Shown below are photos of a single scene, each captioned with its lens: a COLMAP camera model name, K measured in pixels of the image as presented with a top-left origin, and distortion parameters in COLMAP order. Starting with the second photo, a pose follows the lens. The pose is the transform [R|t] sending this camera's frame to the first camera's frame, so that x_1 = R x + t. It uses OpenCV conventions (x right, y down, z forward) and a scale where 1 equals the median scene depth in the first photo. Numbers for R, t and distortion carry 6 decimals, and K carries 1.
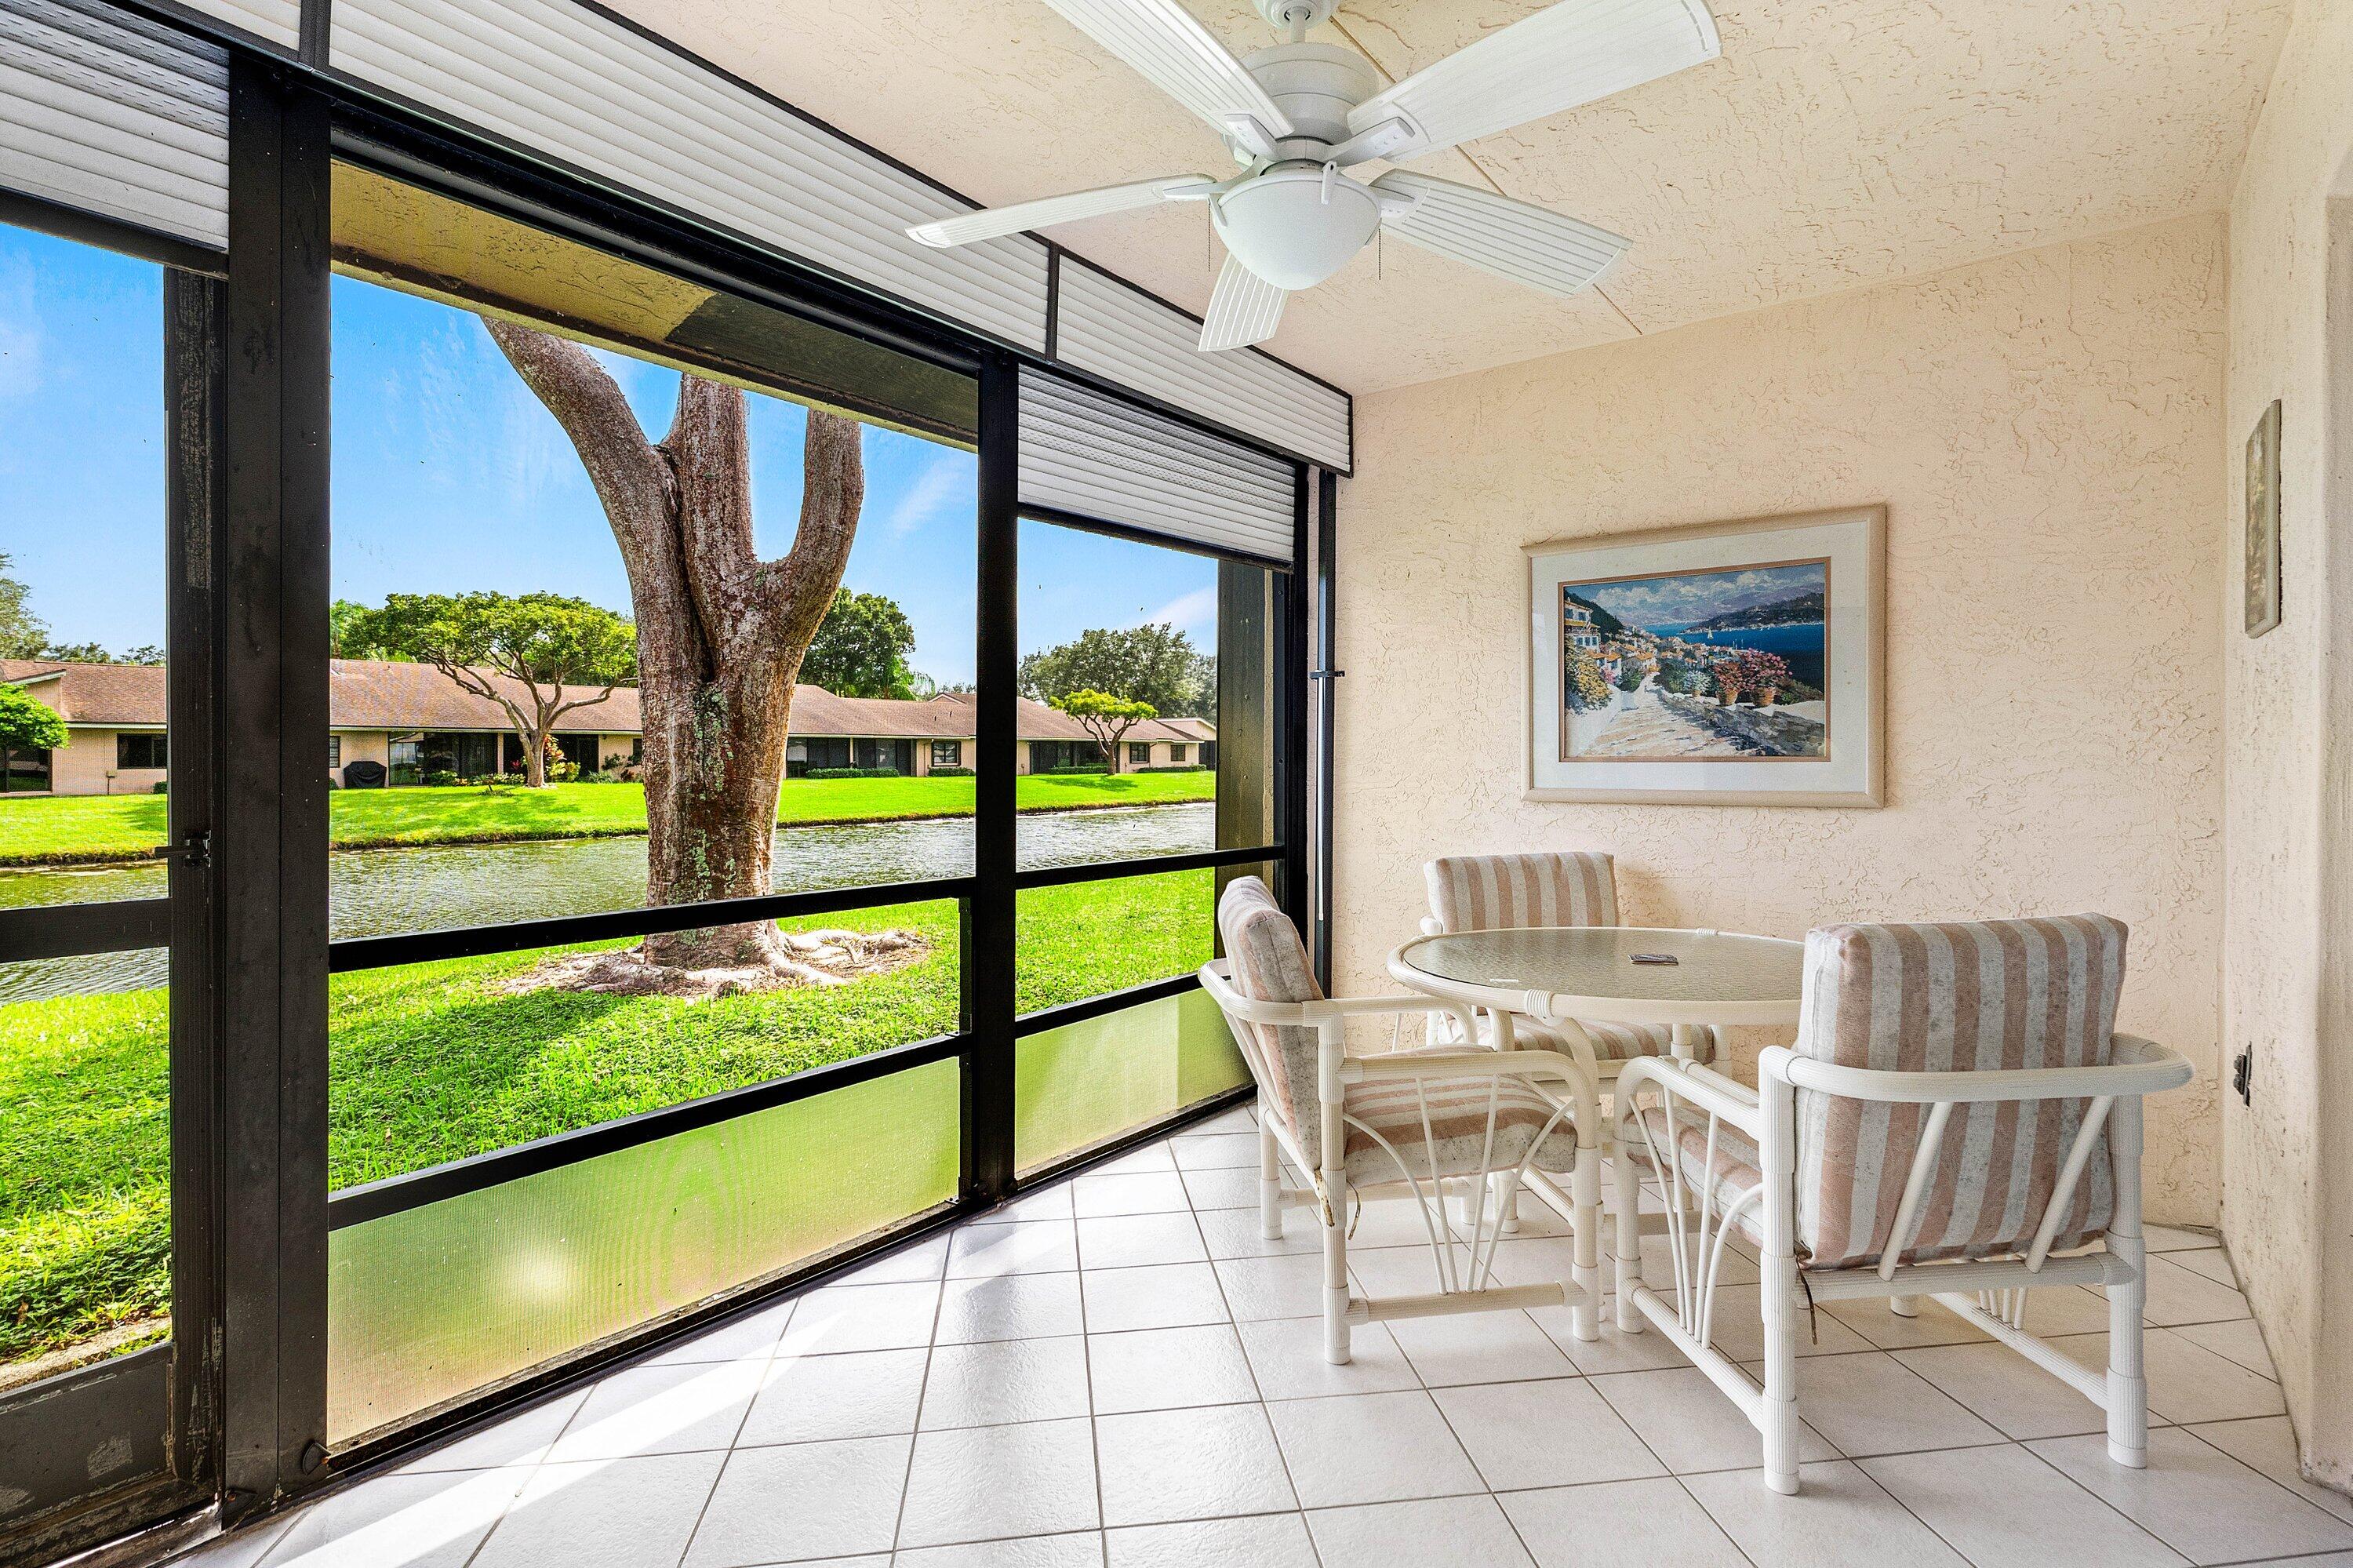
lens RADIAL K [[1148.0, 0, 1182.9], [0, 1148.0, 770.0], [0, 0, 1]] dist [0.001559, 0.001273]
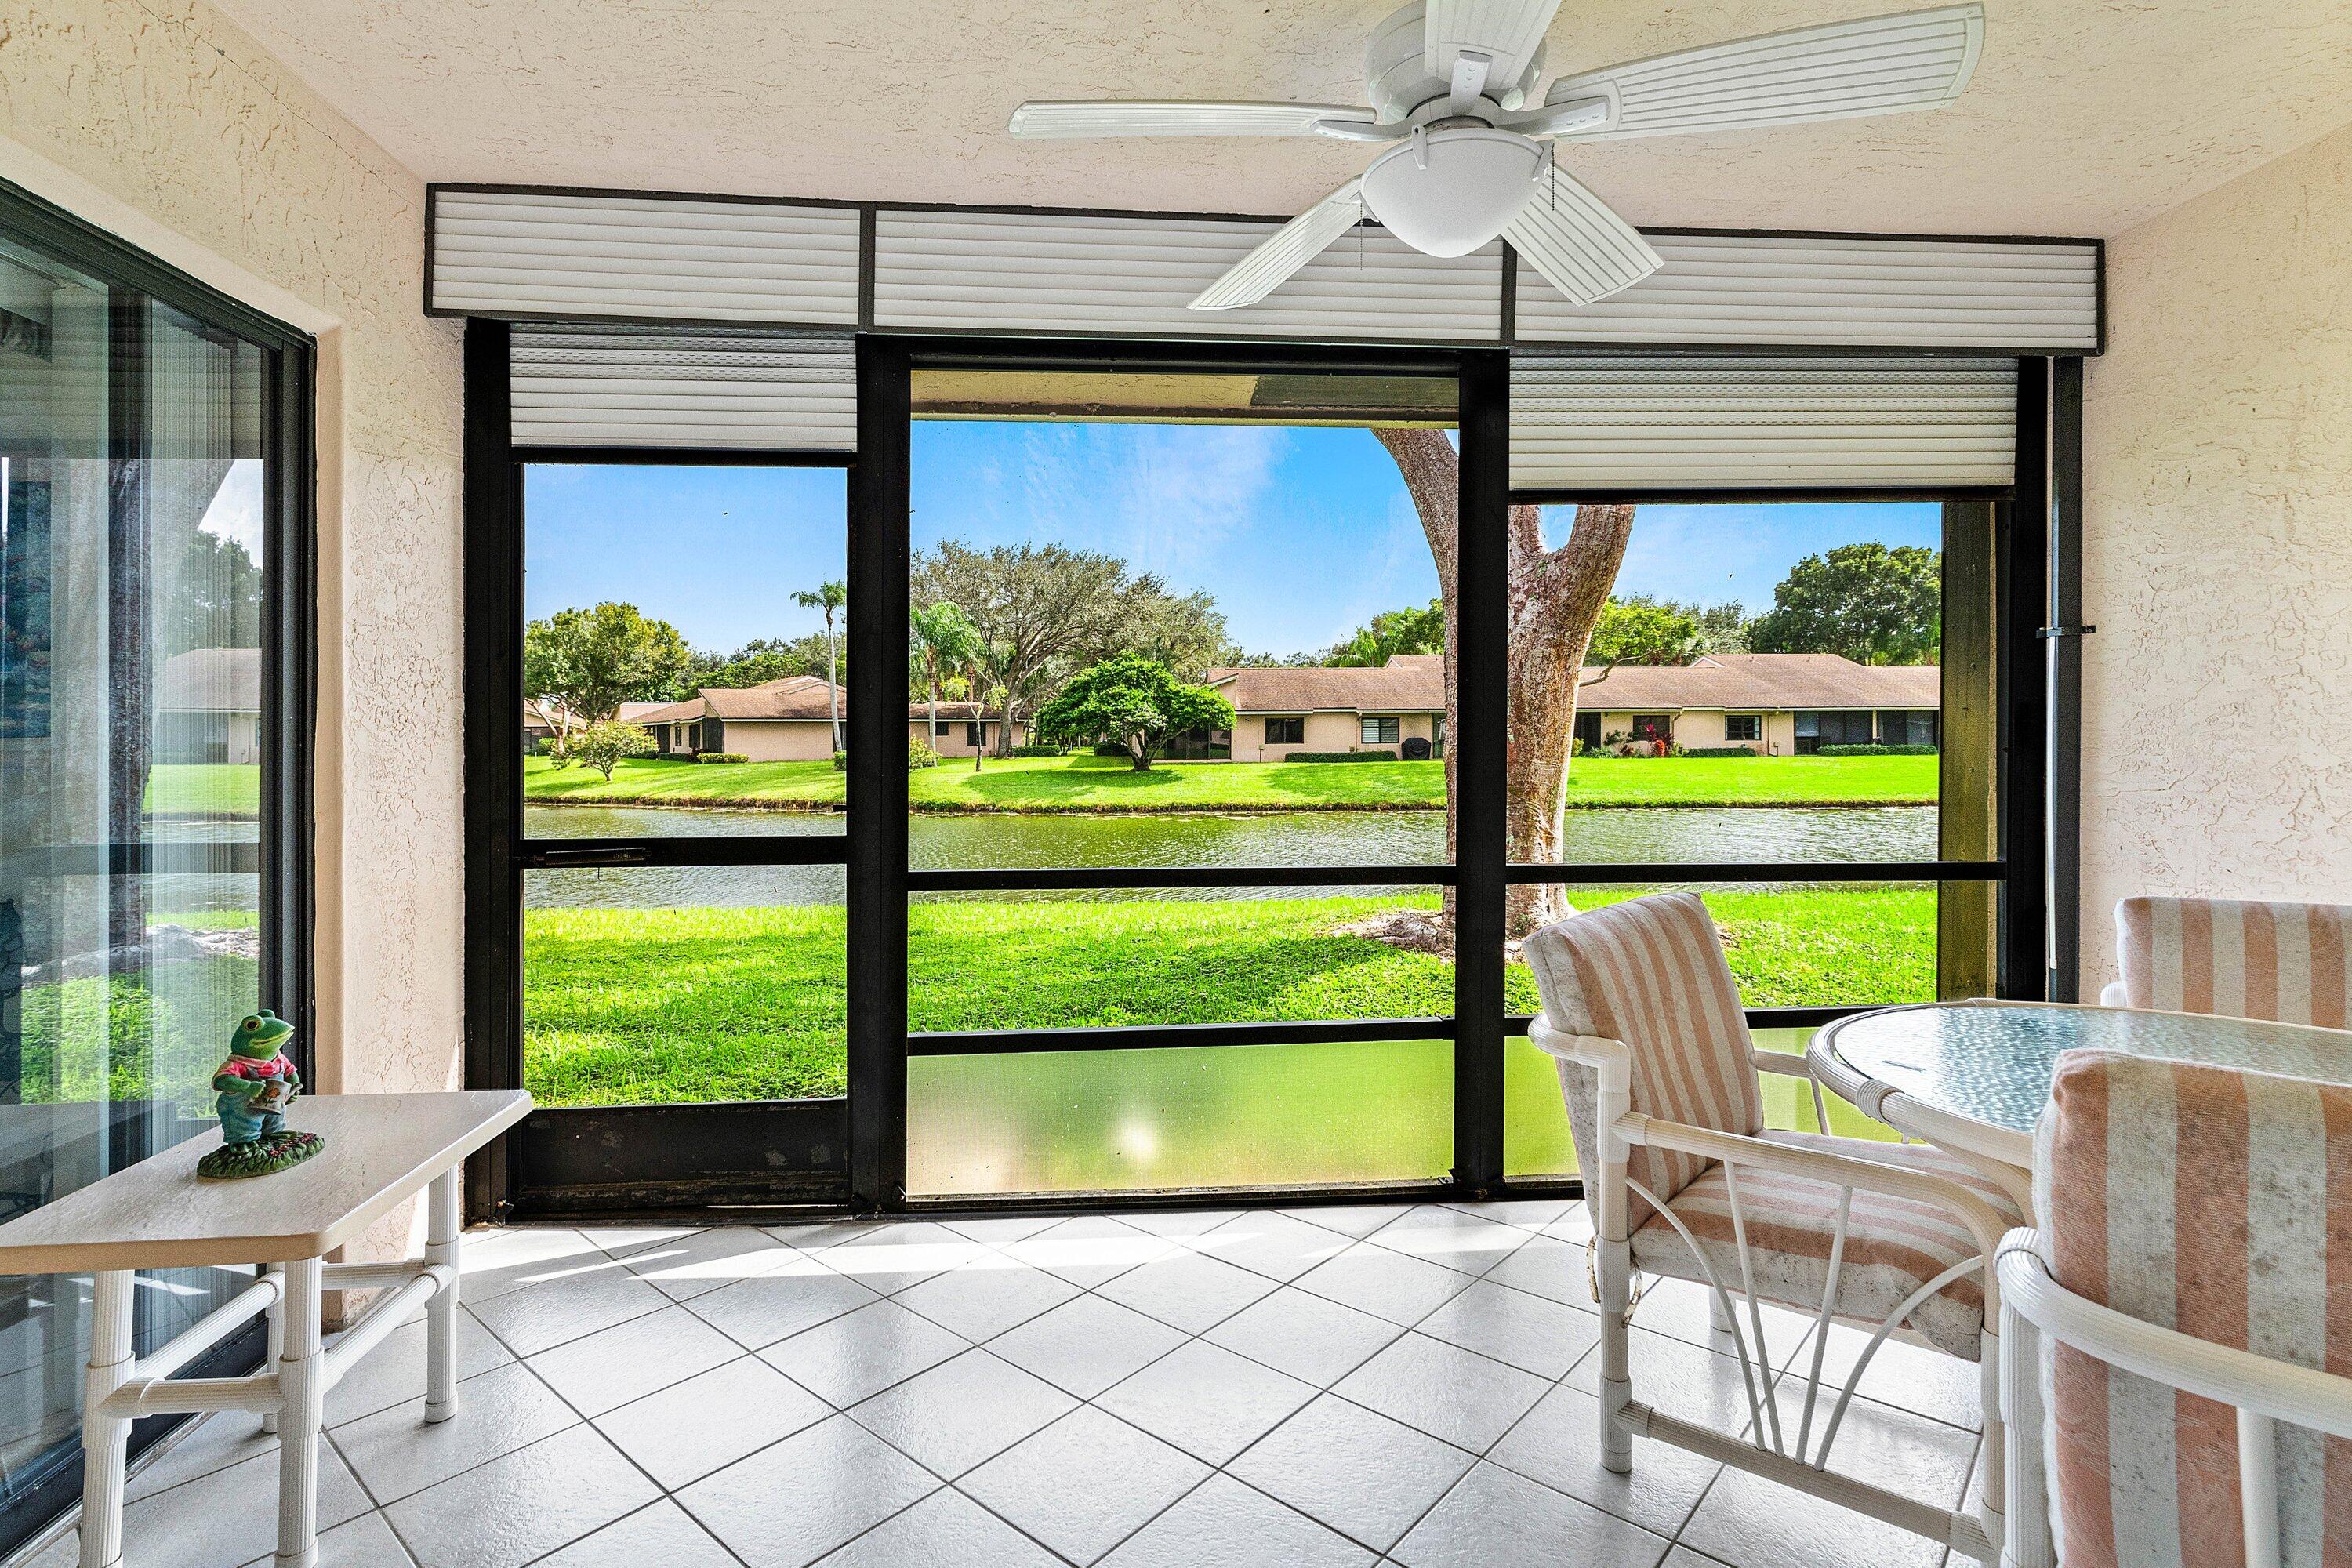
lens RADIAL K [[1147.5, 0, 1181.7], [0, 1147.5, 733.2], [0, 0, 1]] dist [0.001559, 0.001273]
pose [[0.663579, -0.003793, -0.748097, 0.028699], [-0.004003, 0.999955, -0.008621, -0.001004], [0.748096, 0.008715, 0.663534, 0.009138]]
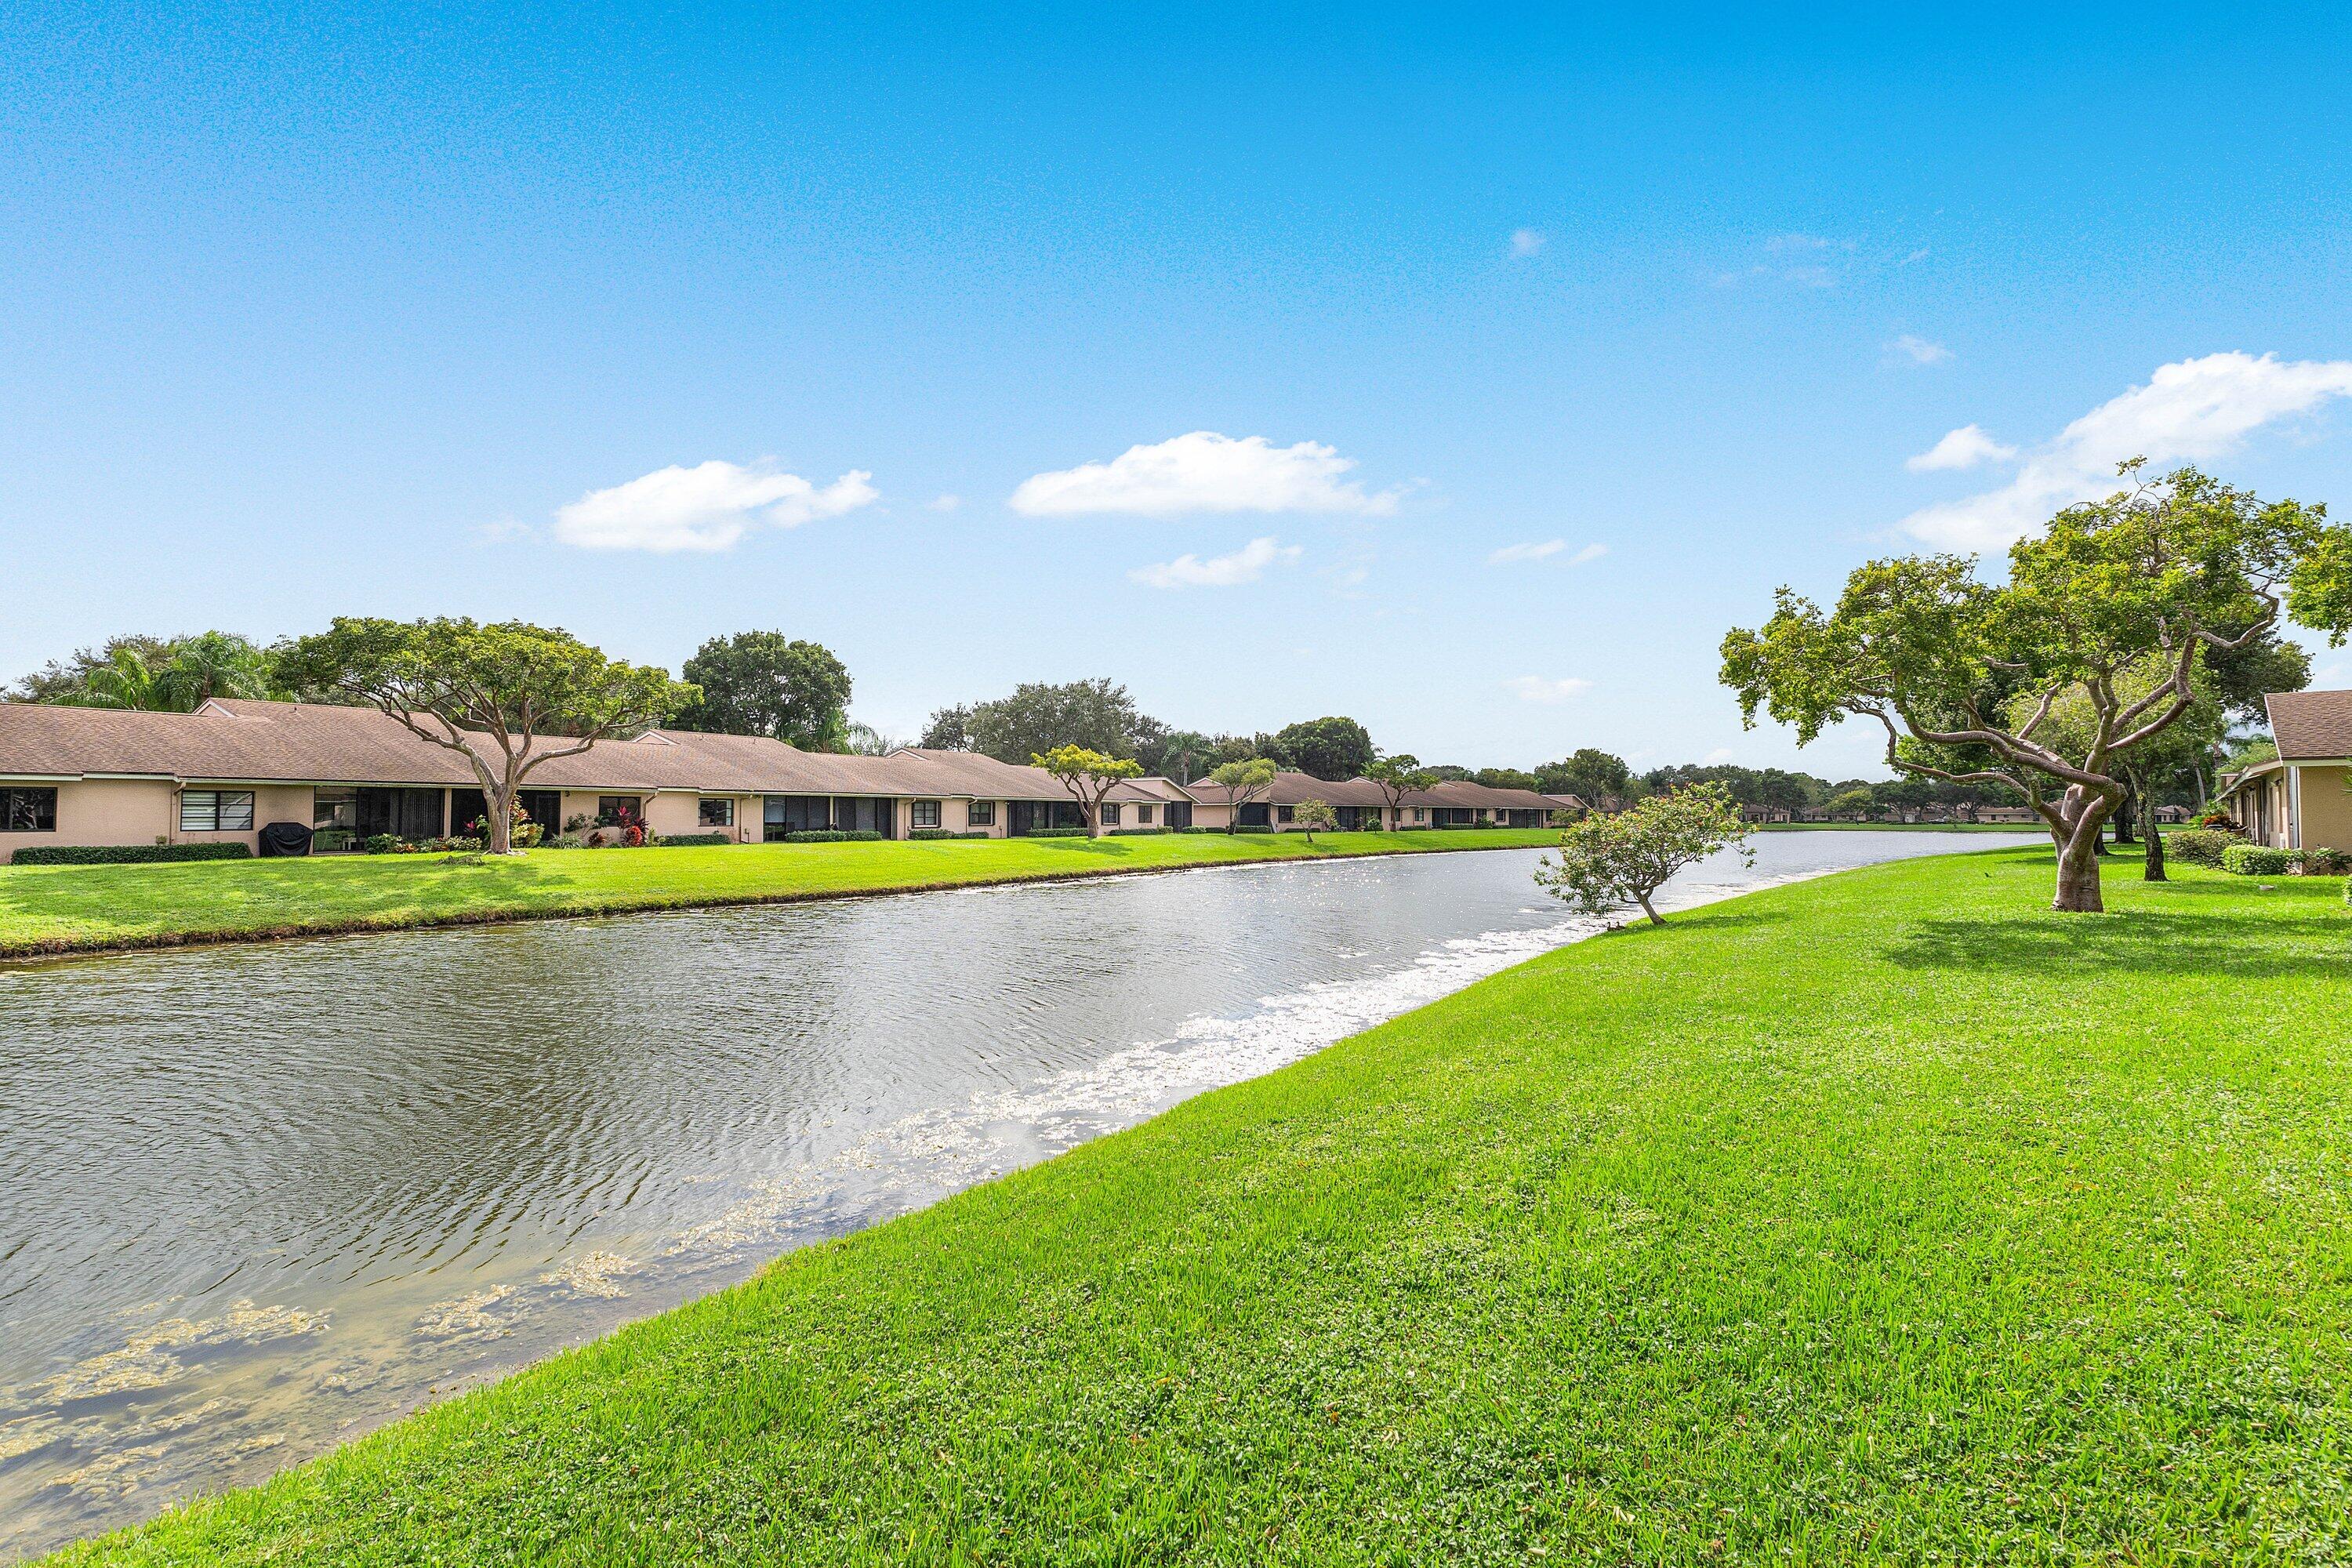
lens RADIAL K [[1147.5, 0, 1190.2], [0, 1147.5, 792.6], [0, 0, 1]] dist [0.001559, 0.001273]
pose [[0.991265, 0.005422, 0.131775, -0.173220], [-0.001002, 0.999435, -0.033587, -0.001849], [-0.131883, 0.033161, 0.990711, 0.104700]]
